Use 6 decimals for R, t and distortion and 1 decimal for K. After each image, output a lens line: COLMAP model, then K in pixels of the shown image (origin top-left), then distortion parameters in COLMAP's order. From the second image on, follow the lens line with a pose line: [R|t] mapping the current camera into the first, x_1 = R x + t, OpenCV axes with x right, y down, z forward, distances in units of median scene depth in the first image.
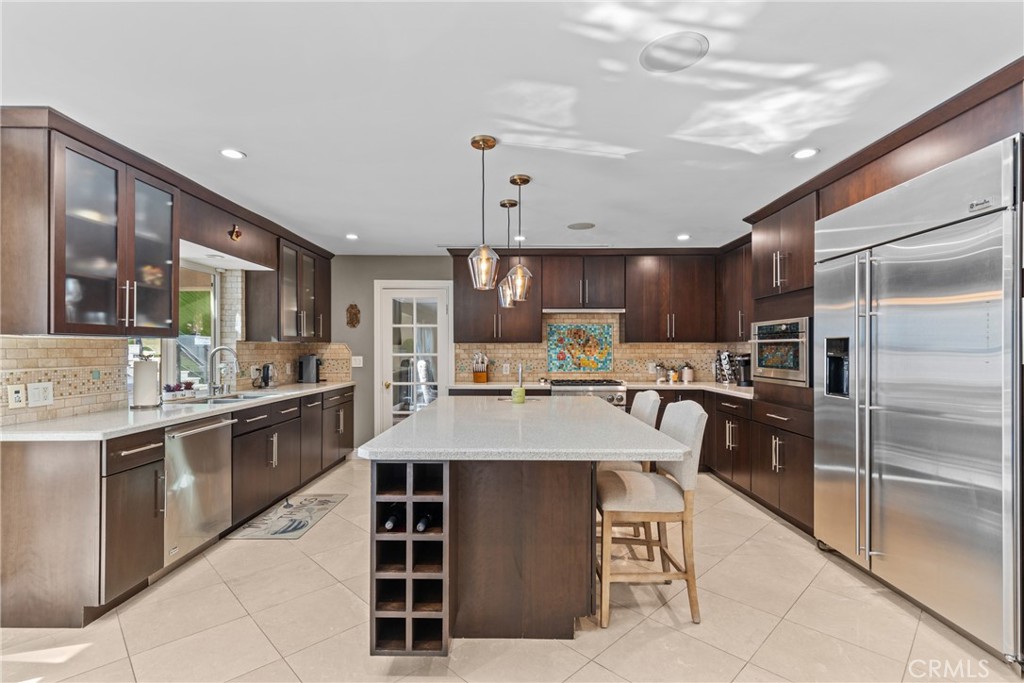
lens RADIAL K [[467.5, 0, 513.5], [0, 467.5, 345.8], [0, 0, 1]] dist [0.002818, 0.000294]
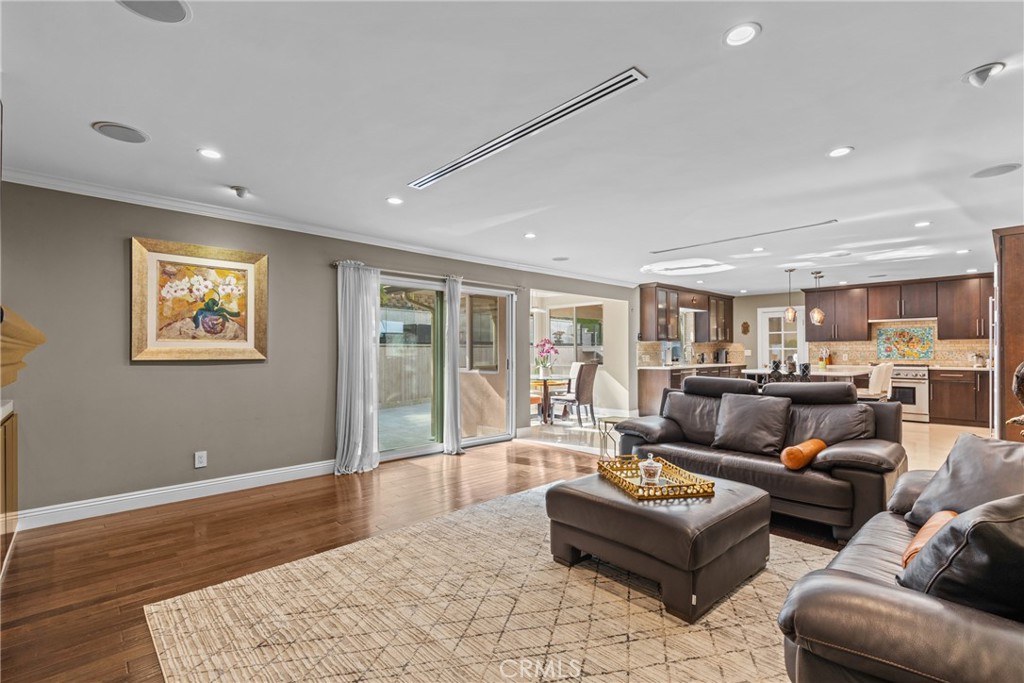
lens RADIAL K [[467.5, 0, 506.9], [0, 467.5, 348.2], [0, 0, 1]] dist [0.002818, 0.000294]
pose [[0.691471, -0.006709, -0.722373, 0.371910], [0.008493, 0.999963, -0.001158, 0.010290], [0.722354, -0.005335, 0.691503, -1.047236]]
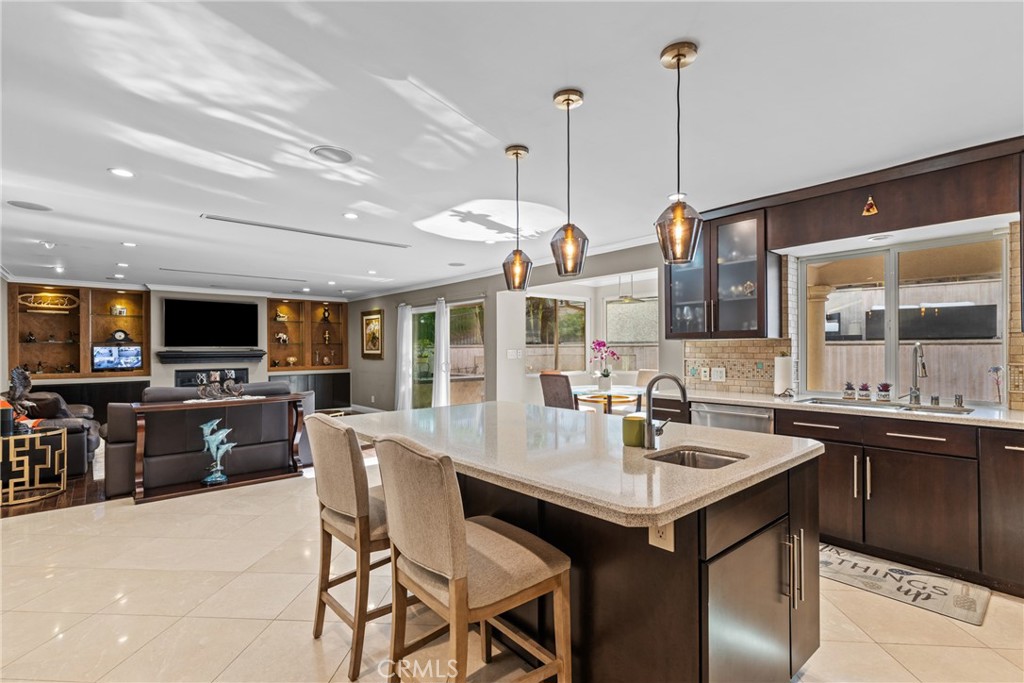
lens RADIAL K [[467.5, 0, 517.0], [0, 467.5, 350.0], [0, 0, 1]] dist [0.002818, 0.000294]
pose [[-0.738419, 0.000405, -0.674342, 0.306621], [0.006147, 0.999962, -0.006131, 0.011452], [0.674314, -0.008673, -0.738394, 0.858105]]
